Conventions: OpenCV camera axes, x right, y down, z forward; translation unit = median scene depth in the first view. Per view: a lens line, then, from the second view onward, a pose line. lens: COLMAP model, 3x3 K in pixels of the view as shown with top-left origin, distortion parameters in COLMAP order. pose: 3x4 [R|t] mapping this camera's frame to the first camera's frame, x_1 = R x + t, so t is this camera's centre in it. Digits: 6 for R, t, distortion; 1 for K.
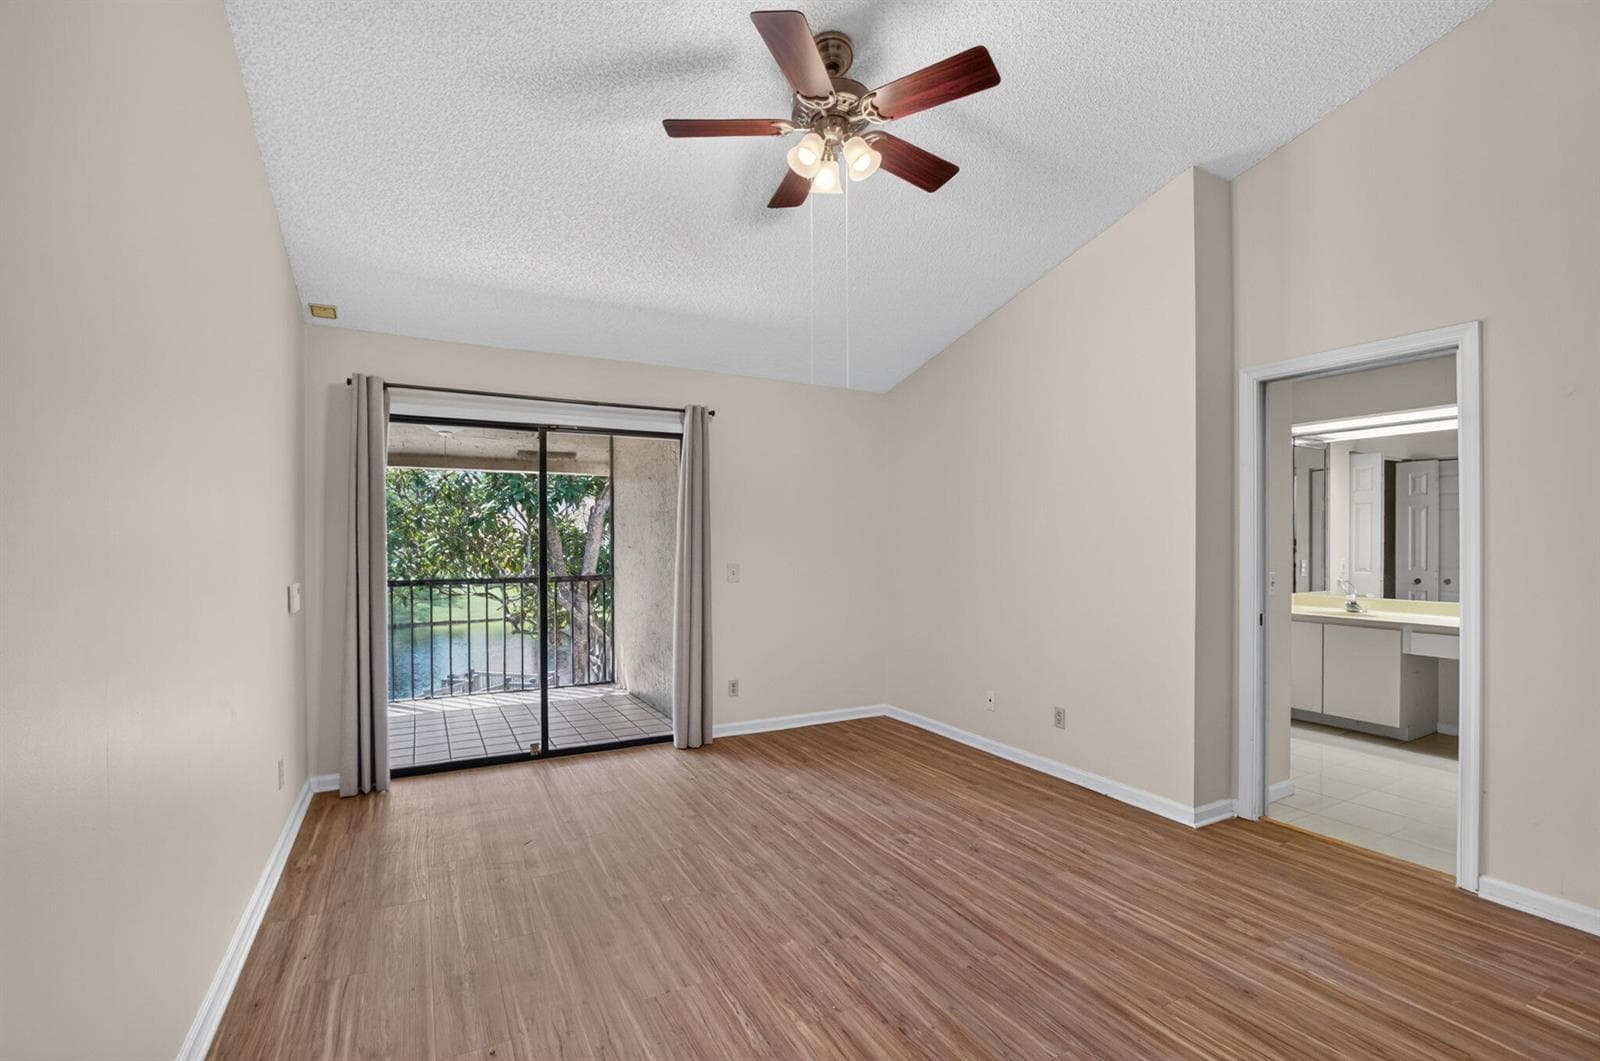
lens RADIAL K [[727.9, 0, 798.1], [0, 727.9, 542.7], [0, 0, 1]] dist [-0.029121, 0.002726]
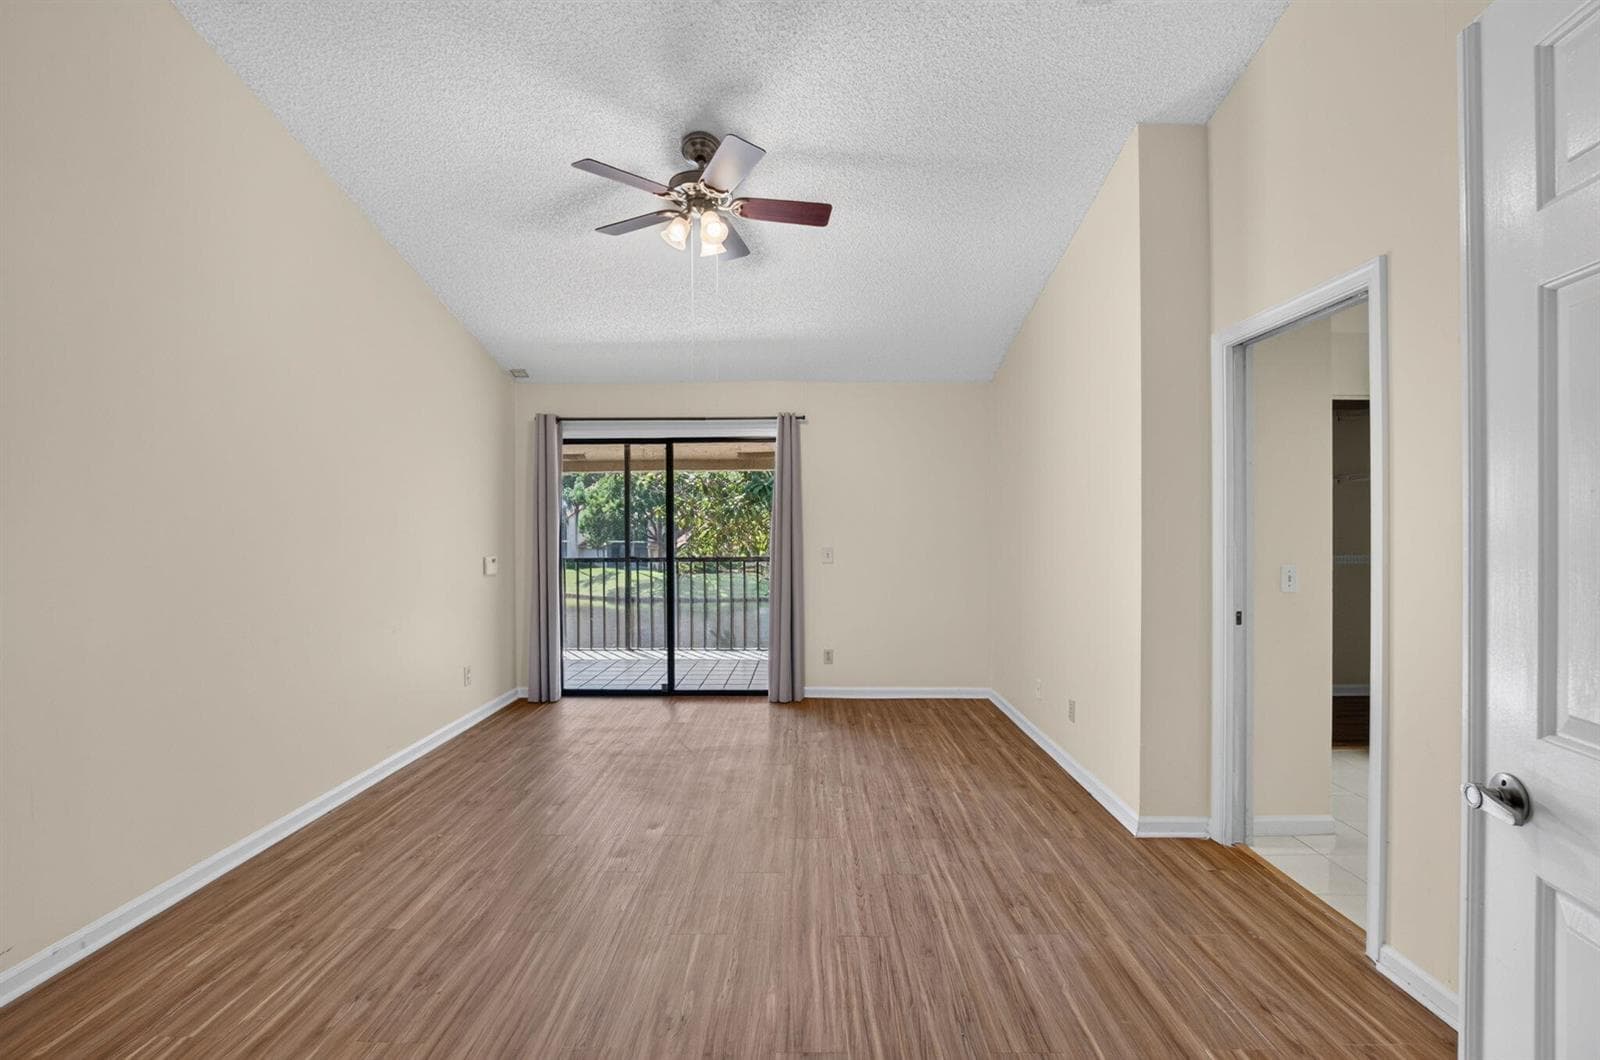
lens RADIAL K [[727.9, 0, 798.0], [0, 727.9, 523.5], [0, 0, 1]] dist [-0.029121, 0.002726]
pose [[0.872101, -0.003537, -0.489313, 0.617083], [0.001058, 0.999985, -0.005342, -0.003562], [0.489325, 0.004141, 0.872092, -0.026205]]
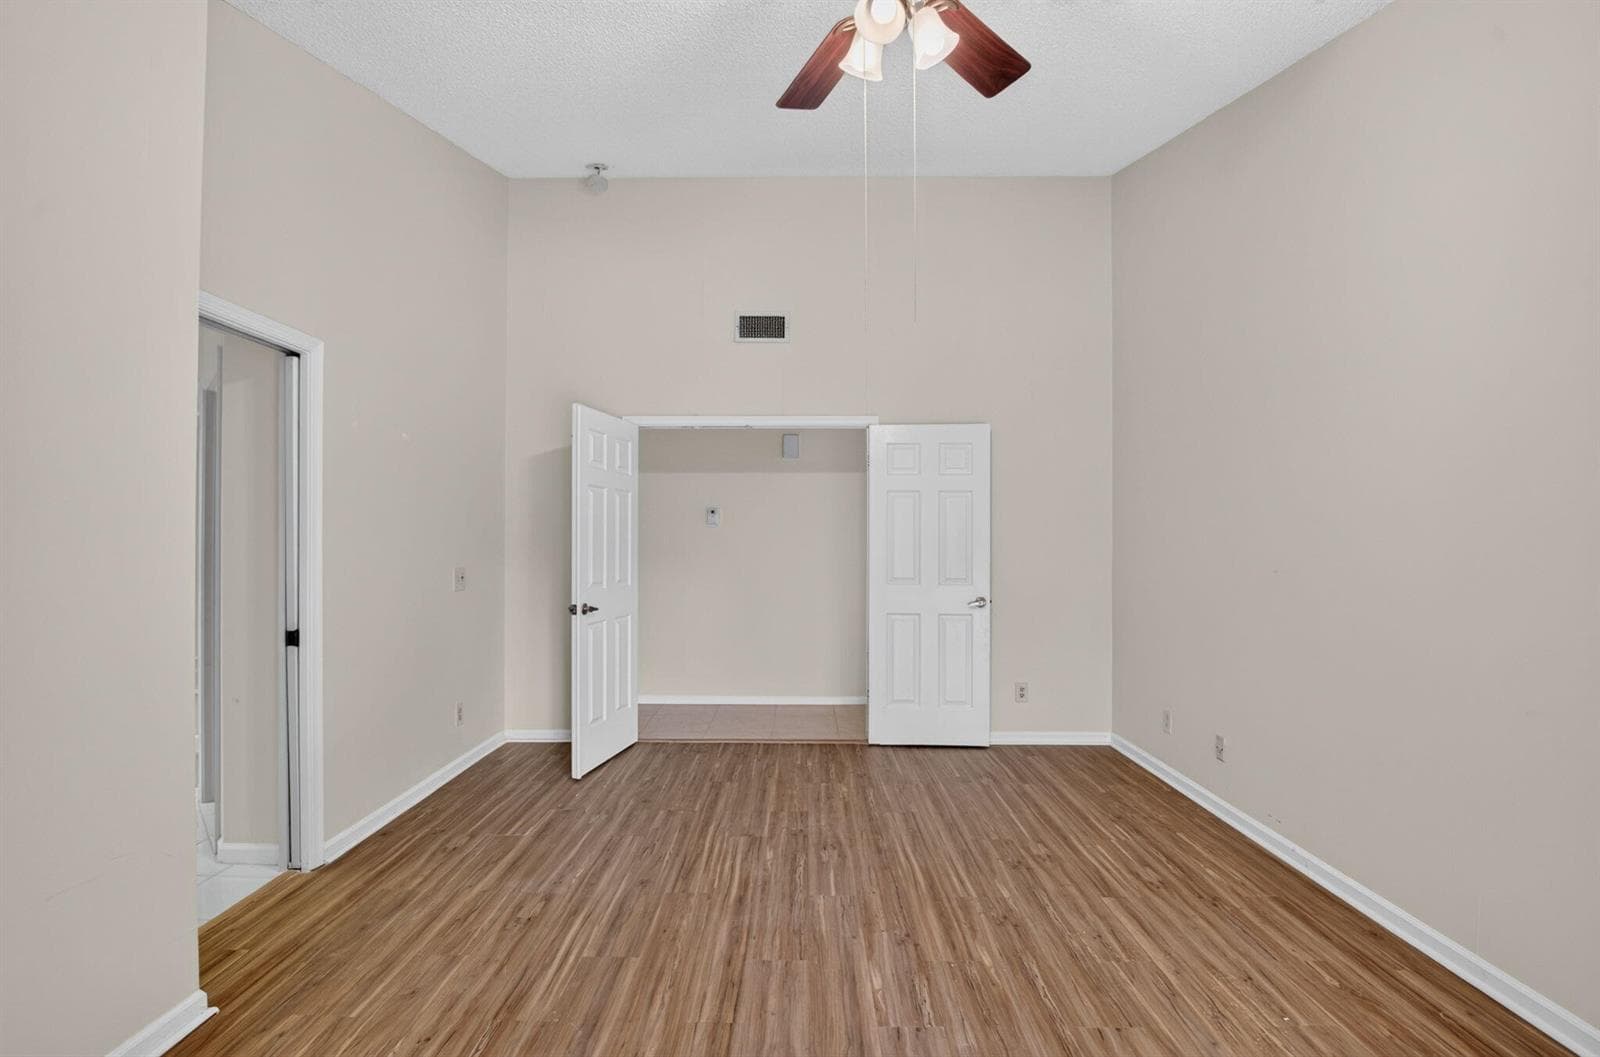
lens RADIAL K [[699.7, 0, 796.8], [0, 699.7, 534.2], [0, 0, 1]] dist [-0.023016, -0.000415]
pose [[-0.873387, 0.005132, 0.487000, -0.159842], [0.000175, 0.999948, -0.010223, -0.002890], [-0.487028, -0.008844, -0.873342, 1.247071]]
